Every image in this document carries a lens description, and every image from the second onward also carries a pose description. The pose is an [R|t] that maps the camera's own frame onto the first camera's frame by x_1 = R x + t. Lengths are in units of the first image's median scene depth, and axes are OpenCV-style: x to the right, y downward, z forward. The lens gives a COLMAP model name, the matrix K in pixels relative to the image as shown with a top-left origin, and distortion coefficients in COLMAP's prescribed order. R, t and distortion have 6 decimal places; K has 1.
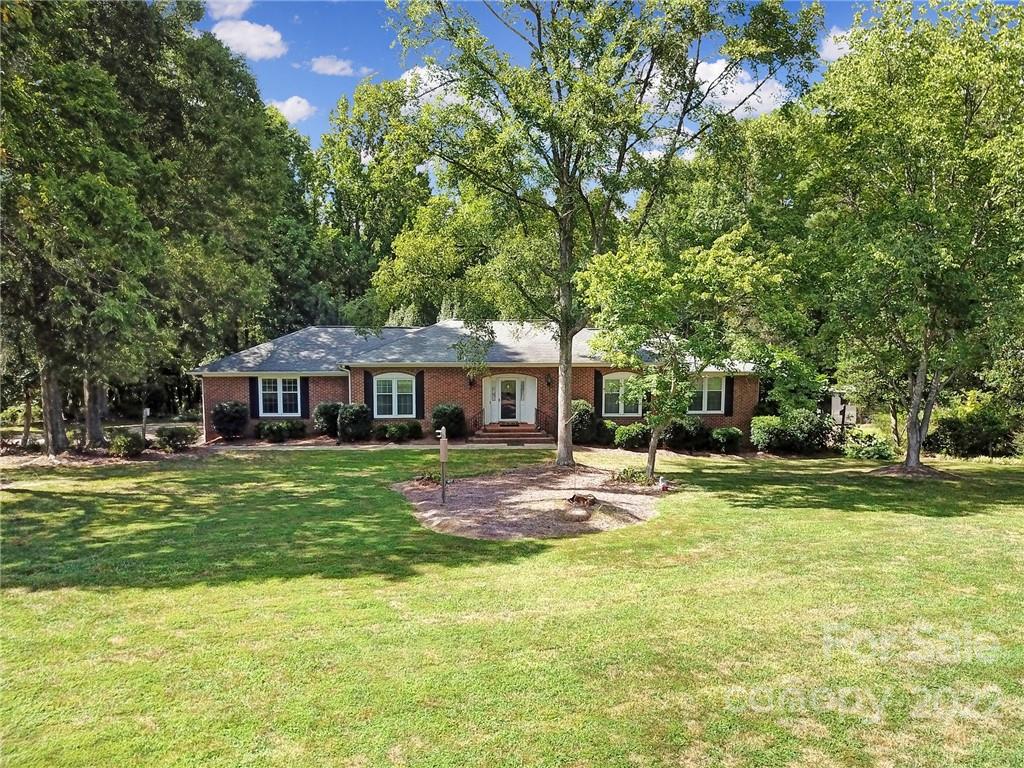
lens RADIAL K [[774.4, 0, 512.0], [0, 774.4, 384.0], [0, 0, 1]] dist [0.030177, -0.001570]
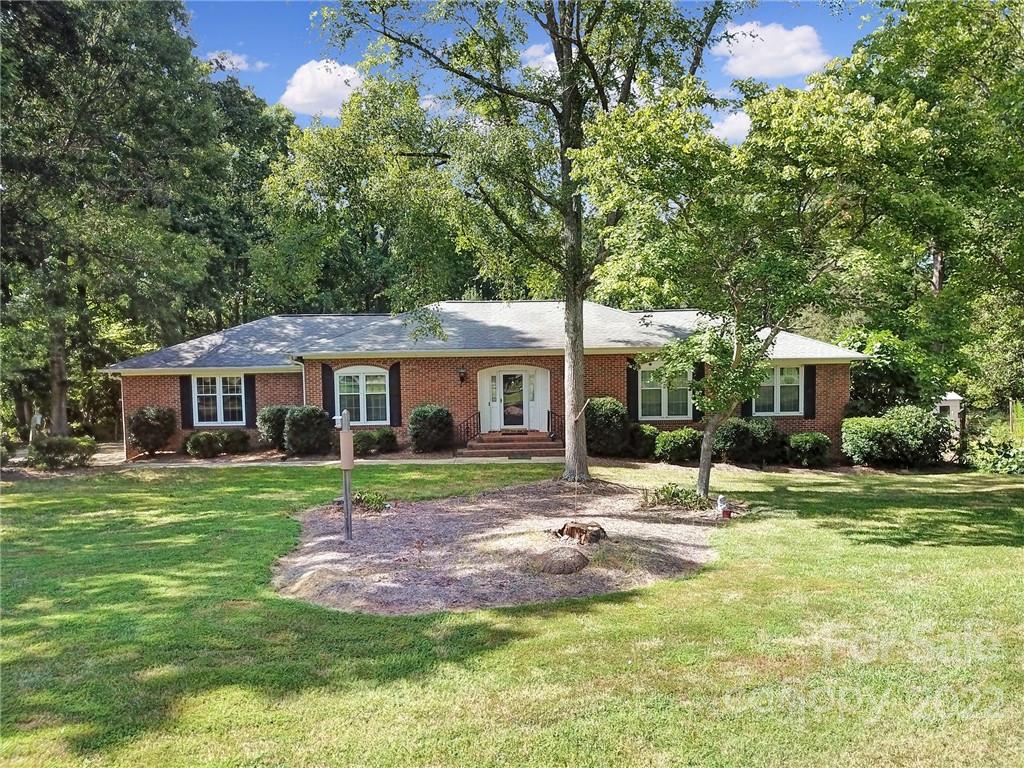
lens RADIAL K [[787.4, 0, 512.0], [0, 787.4, 384.0], [0, 0, 1]] dist [-0.008772, 0.000938]
pose [[0.997685, -0.016172, -0.066059, 0.047223], [0.013543, 0.999106, -0.040053, 0.037025], [0.066648, 0.039066, 0.997012, 0.244394]]
